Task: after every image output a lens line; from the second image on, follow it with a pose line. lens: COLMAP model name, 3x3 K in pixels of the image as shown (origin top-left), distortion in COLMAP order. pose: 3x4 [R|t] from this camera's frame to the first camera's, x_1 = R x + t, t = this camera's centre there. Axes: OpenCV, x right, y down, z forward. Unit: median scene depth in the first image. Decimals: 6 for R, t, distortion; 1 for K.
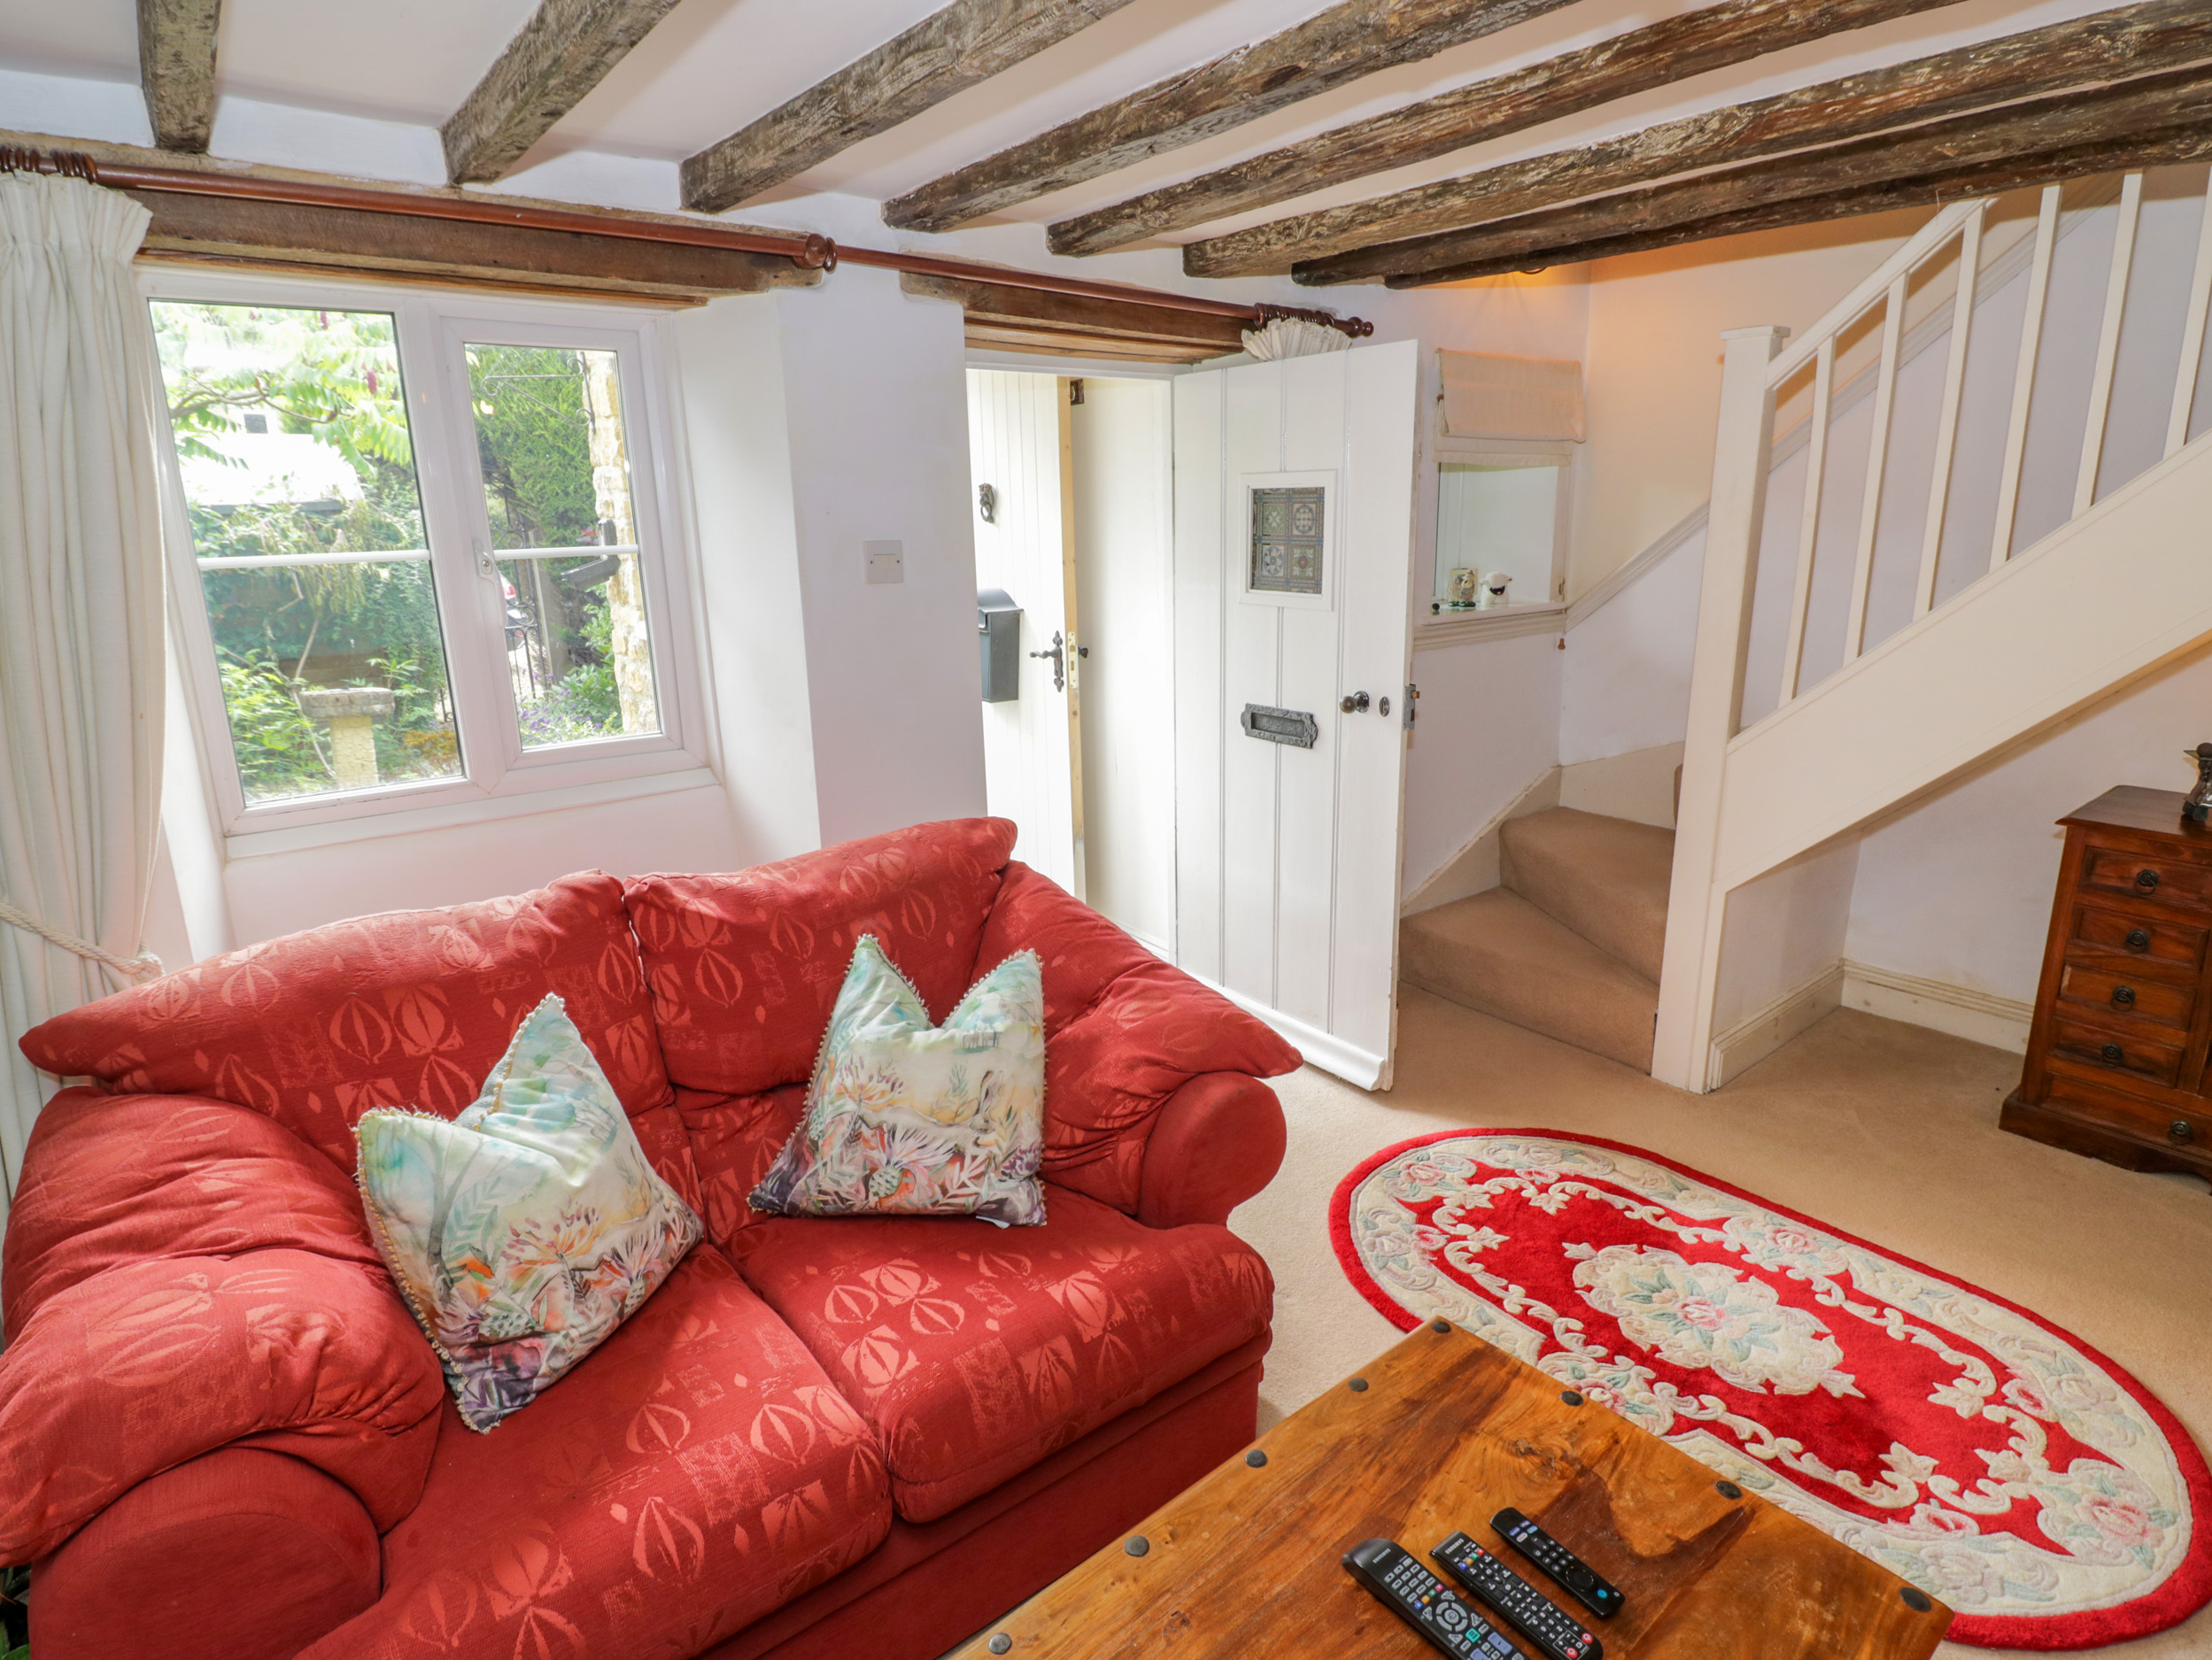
lens RADIAL K [[1170.1, 0, 1119.1], [0, 1170.1, 803.7], [0, 0, 1]] dist [0.002108, -0.013567]
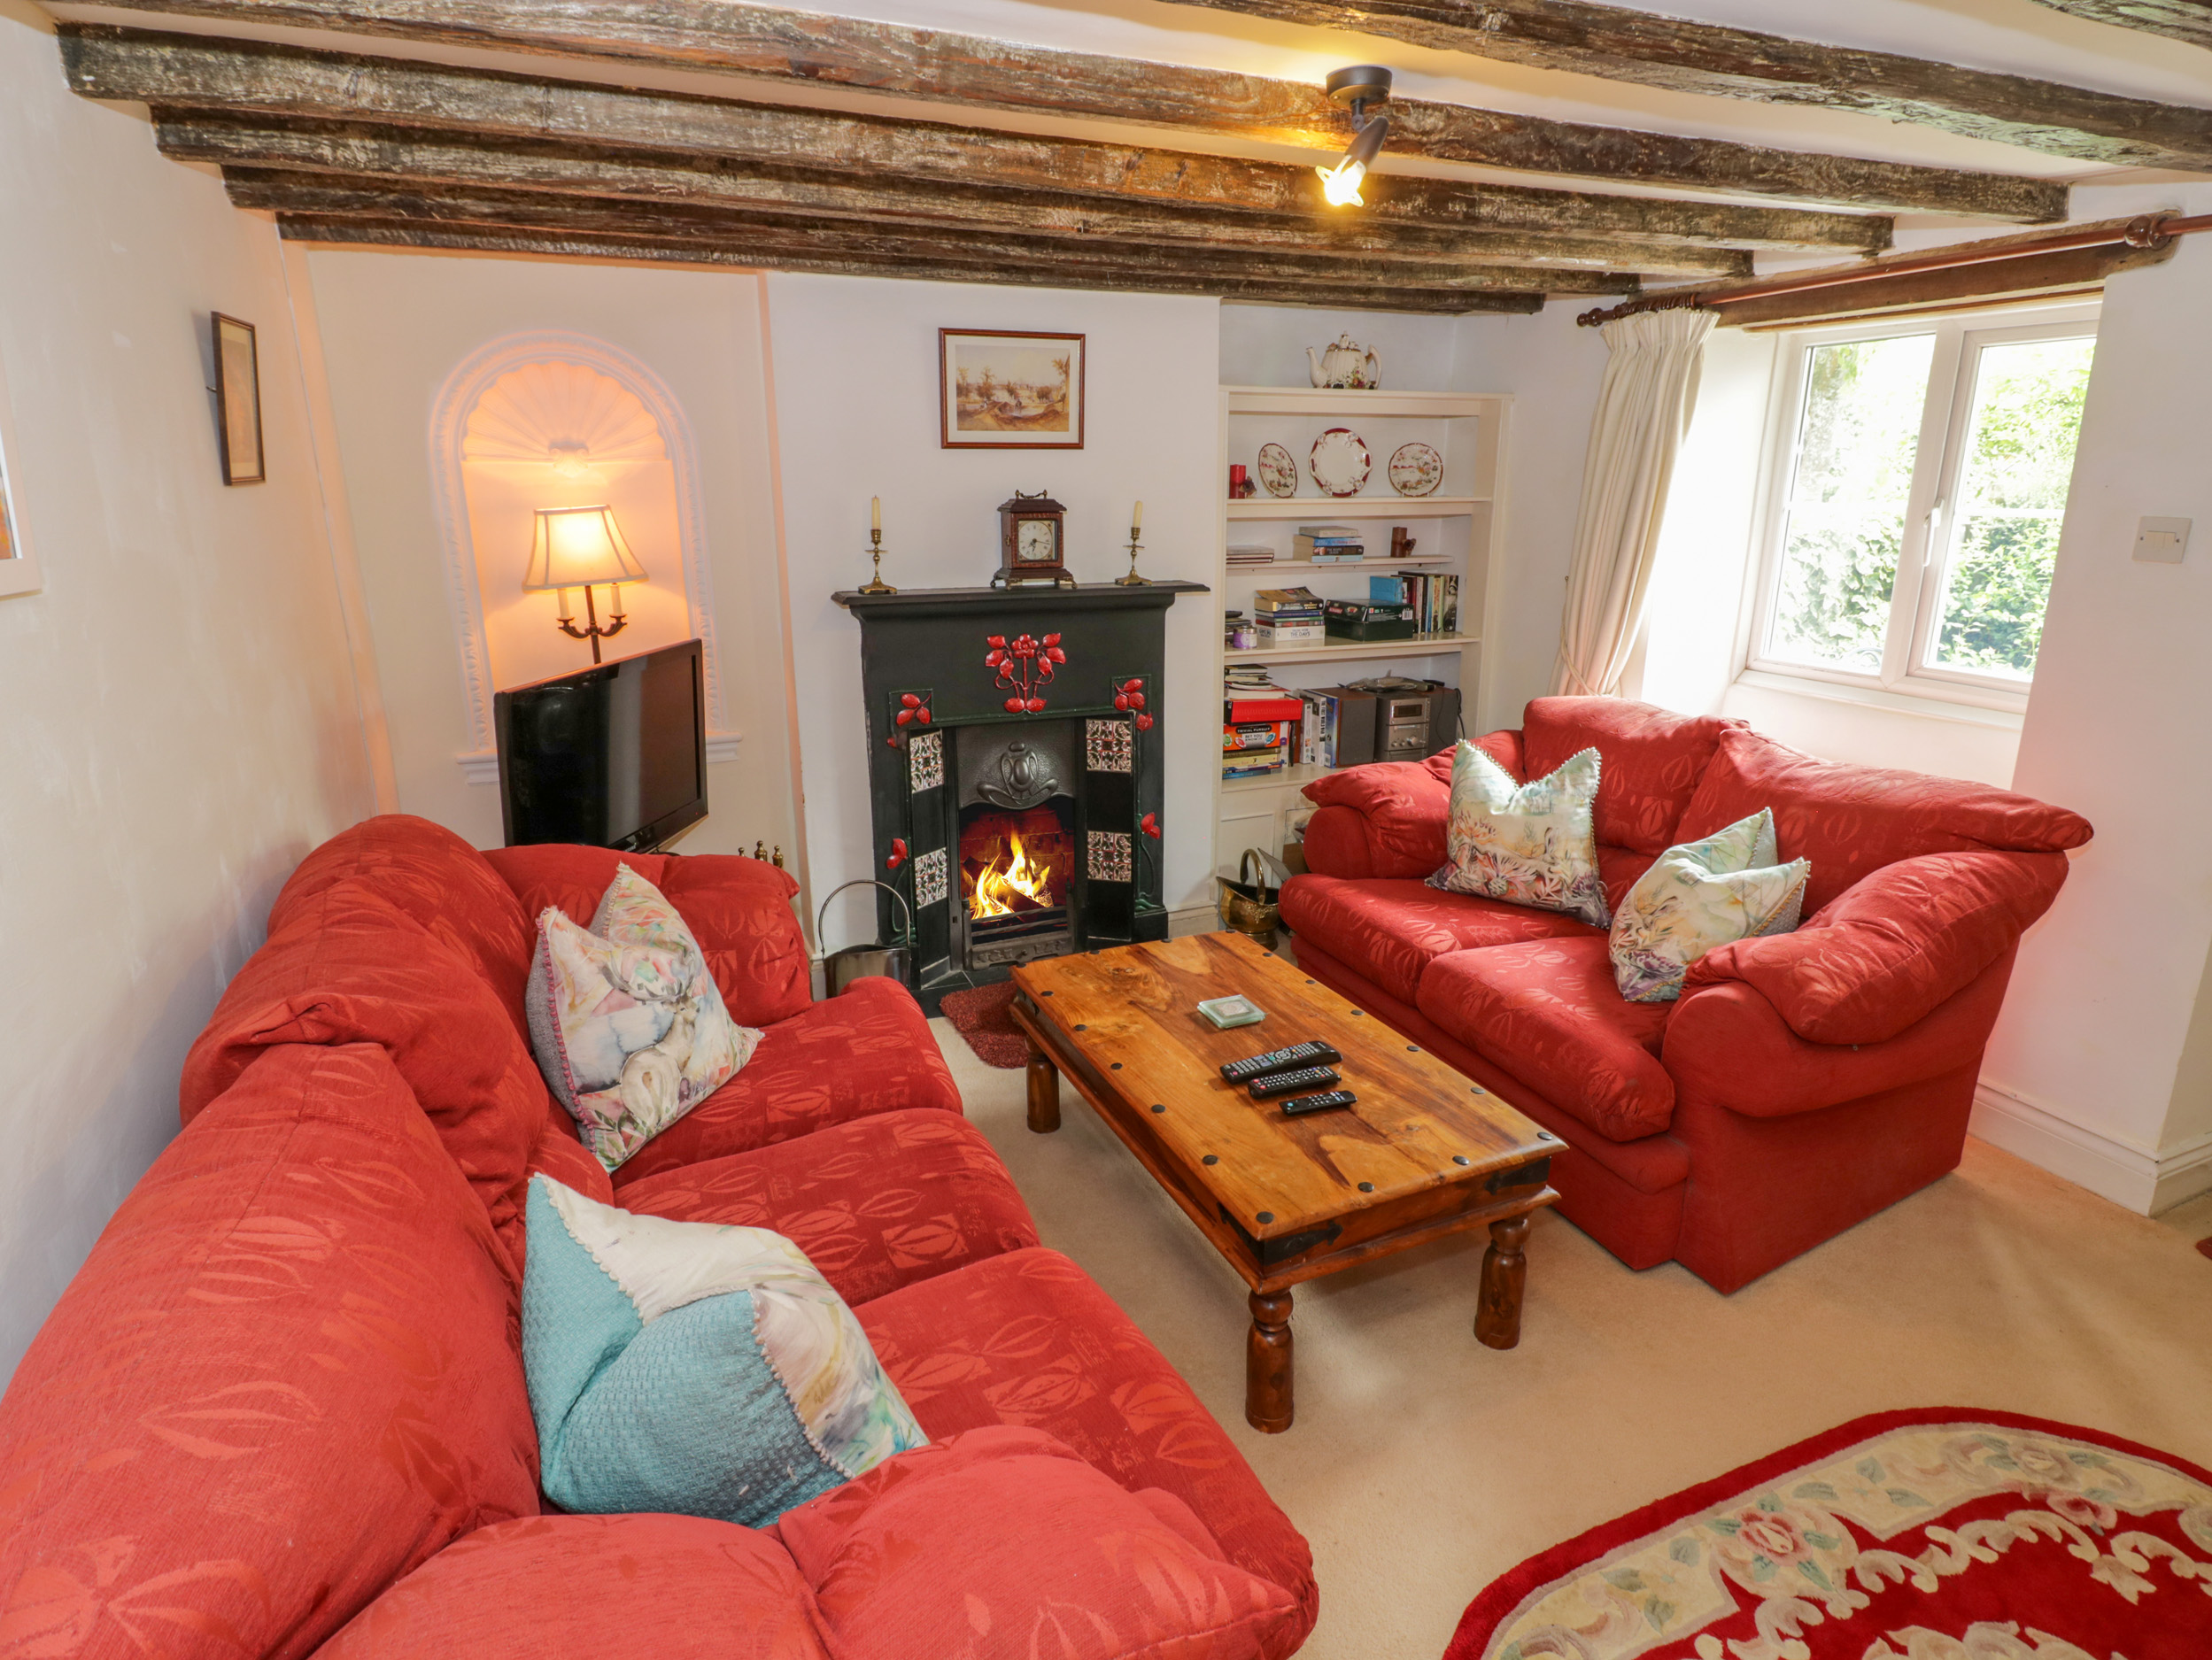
lens RADIAL K [[1170.1, 0, 1119.1], [0, 1170.1, 803.7], [0, 0, 1]] dist [0.002108, -0.013567]
pose [[-0.246443, 0.281705, -0.927312, 1.103845], [-0.225280, 0.913963, 0.337520, -0.162129], [0.942611, 0.292084, -0.161778, 0.487282]]
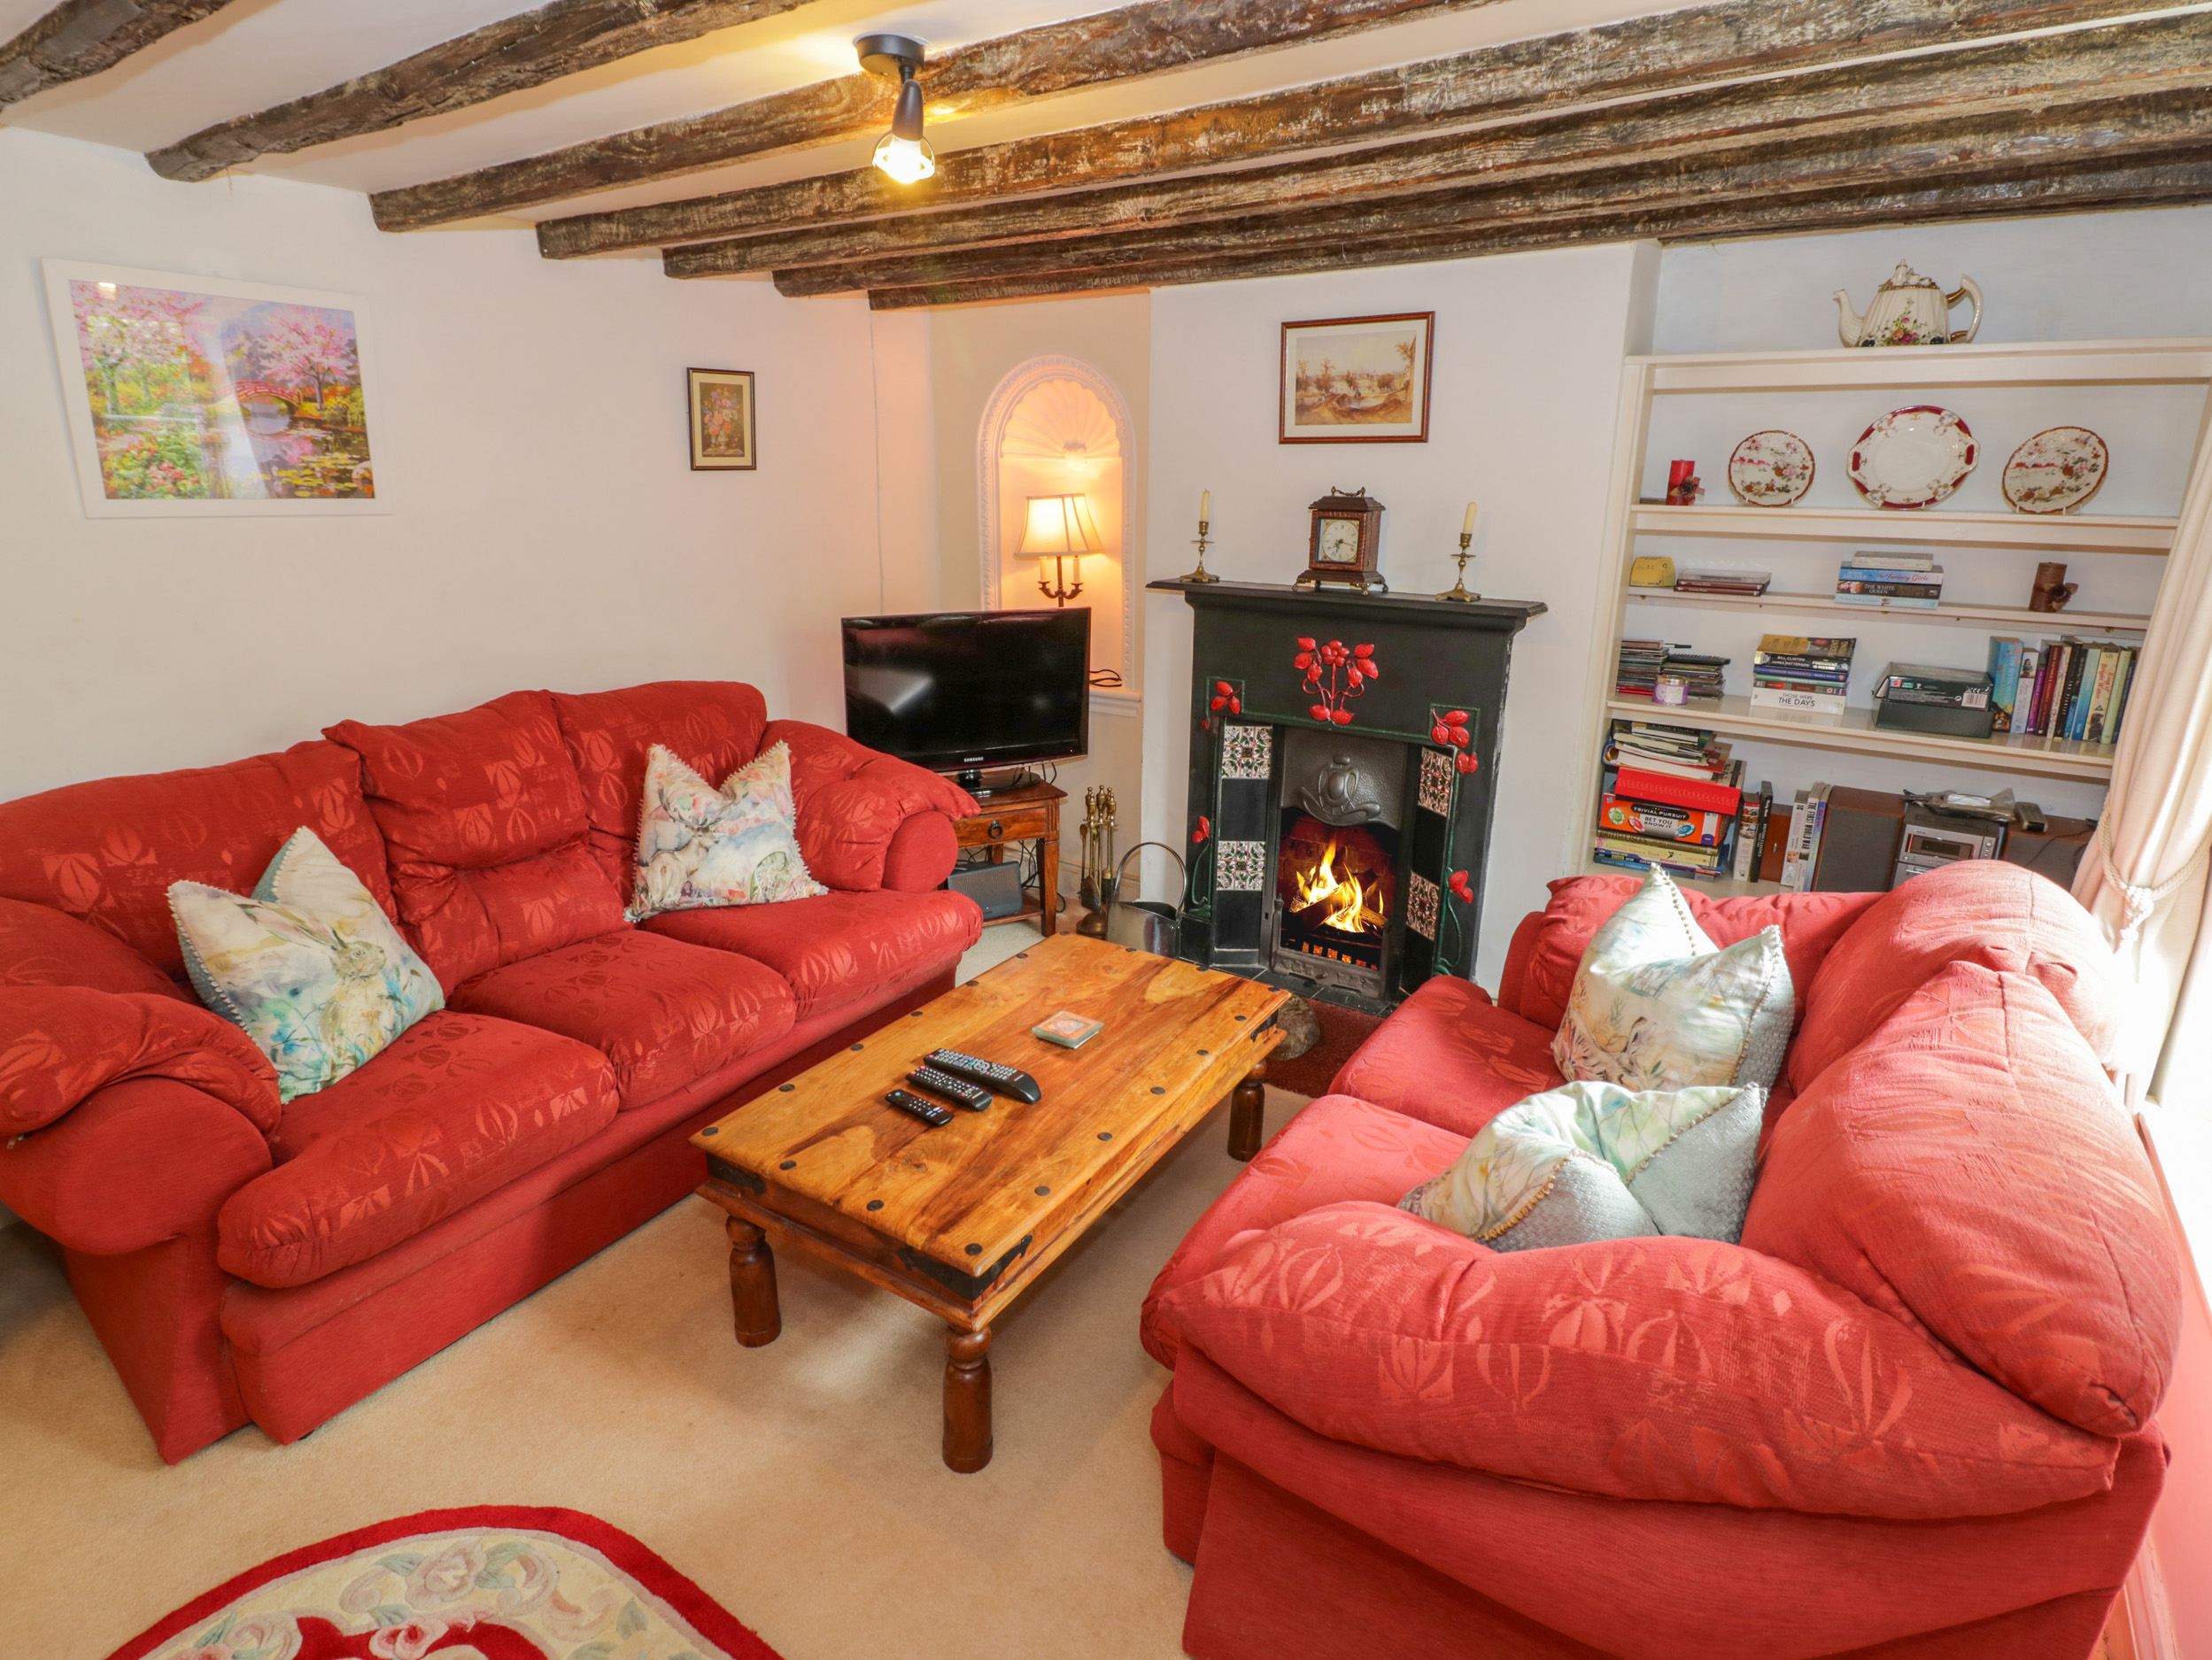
lens RADIAL K [[1145.2, 0, 1101.1], [0, 1145.2, 805.5], [0, 0, 1]] dist [0.005645, -0.015068]
pose [[-0.943883, 0.103457, -0.313657, 0.342102], [-0.068385, 0.867876, 0.492051, -0.329912], [0.323122, 0.485888, -0.812099, 1.260940]]
